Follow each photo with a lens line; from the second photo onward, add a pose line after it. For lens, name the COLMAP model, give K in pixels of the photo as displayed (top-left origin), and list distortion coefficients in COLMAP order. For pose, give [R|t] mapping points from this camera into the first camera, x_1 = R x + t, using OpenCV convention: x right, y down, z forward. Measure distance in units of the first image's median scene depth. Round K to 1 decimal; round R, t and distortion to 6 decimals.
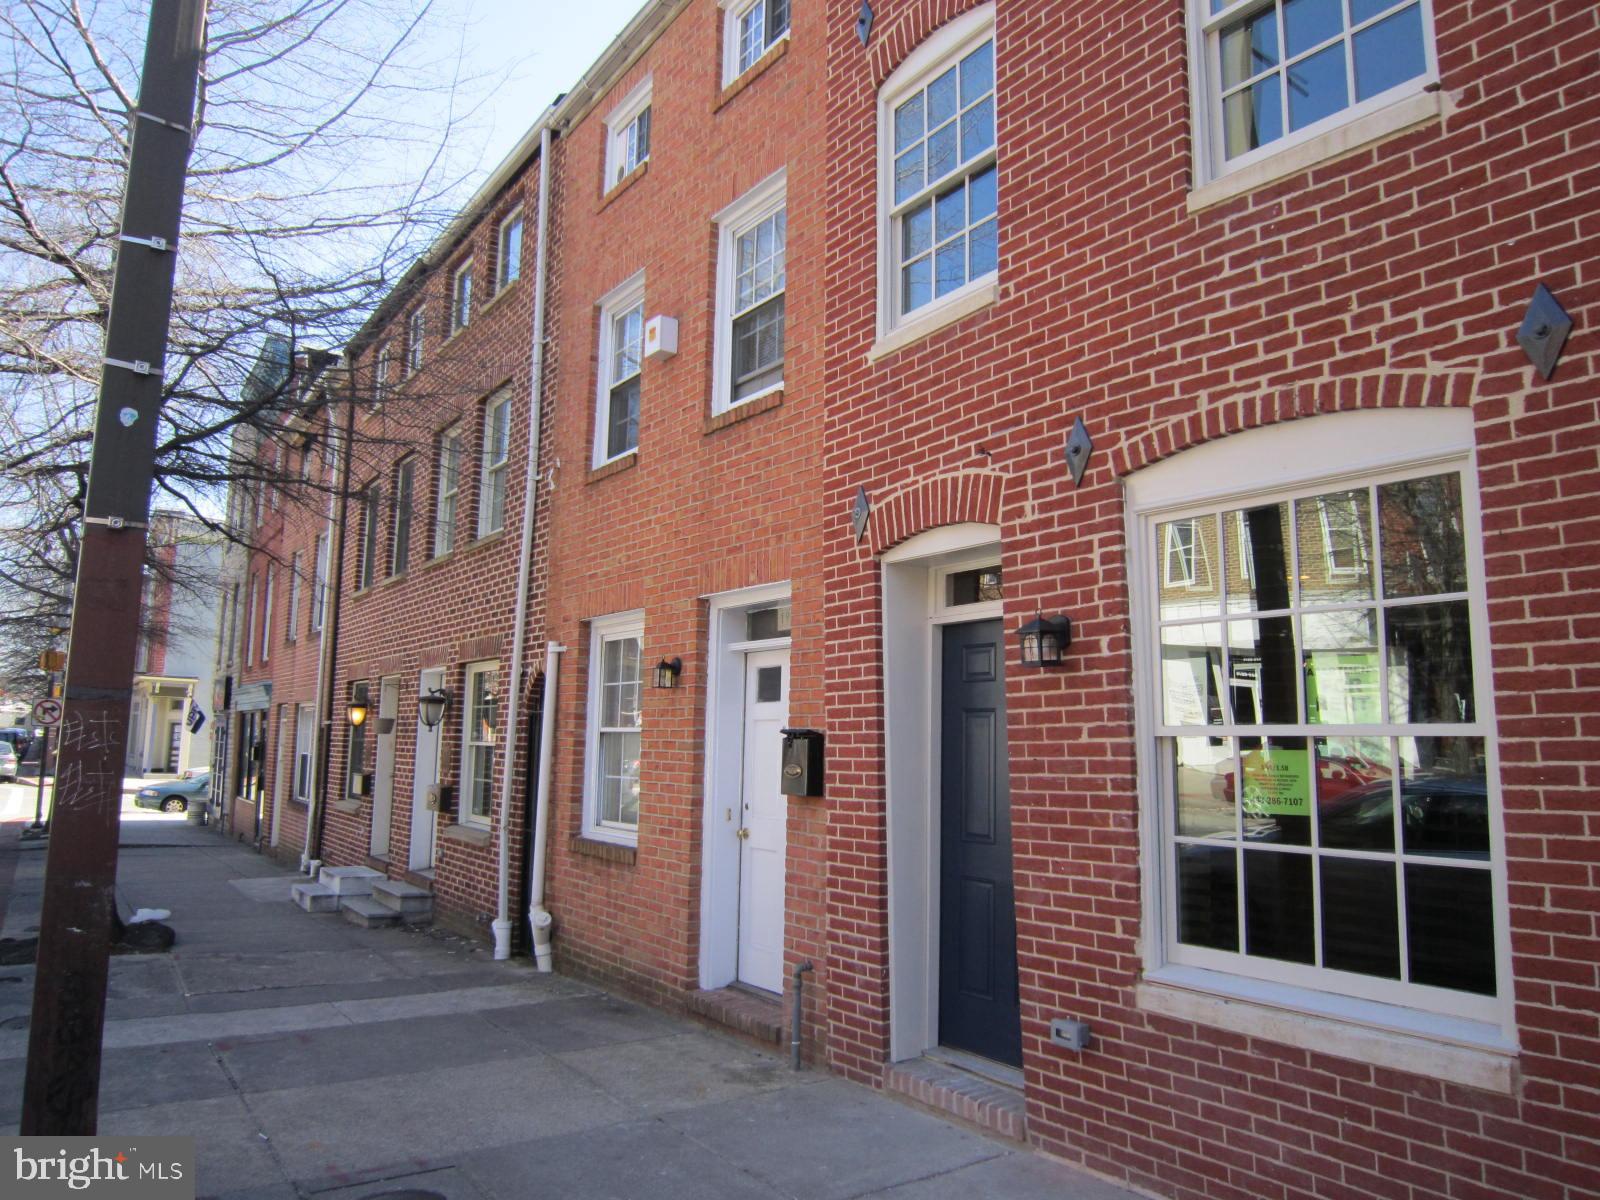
lens RADIAL K [[1135.4, 0, 801.6], [0, 1135.4, 597.4], [0, 0, 1]] dist [-0.064726, 0.027602]
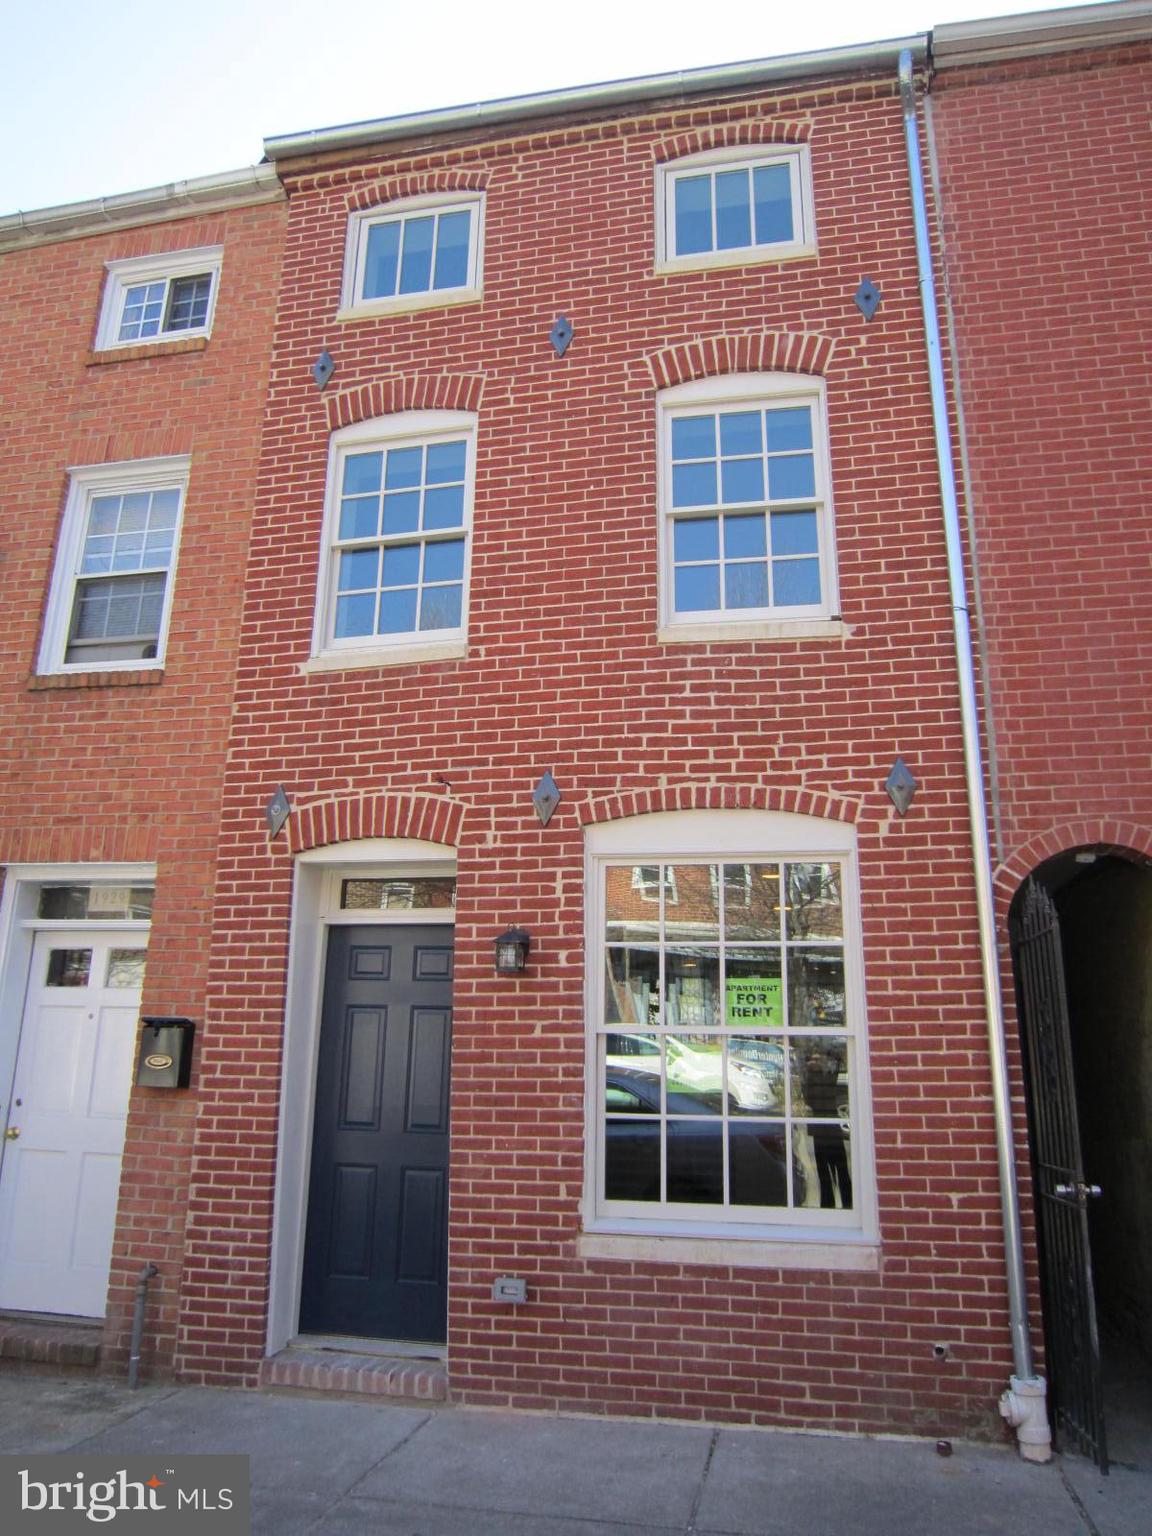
lens RADIAL K [[1090.0, 0, 577.5], [0, 1090.0, 760.8], [0, 0, 1]] dist [-0.064726, 0.027602]
pose [[0.729712, 0.182789, 0.658869, -0.543267], [-0.095611, 0.981415, -0.166381, 0.026921], [-0.677037, 0.058415, 0.733627, 0.096905]]
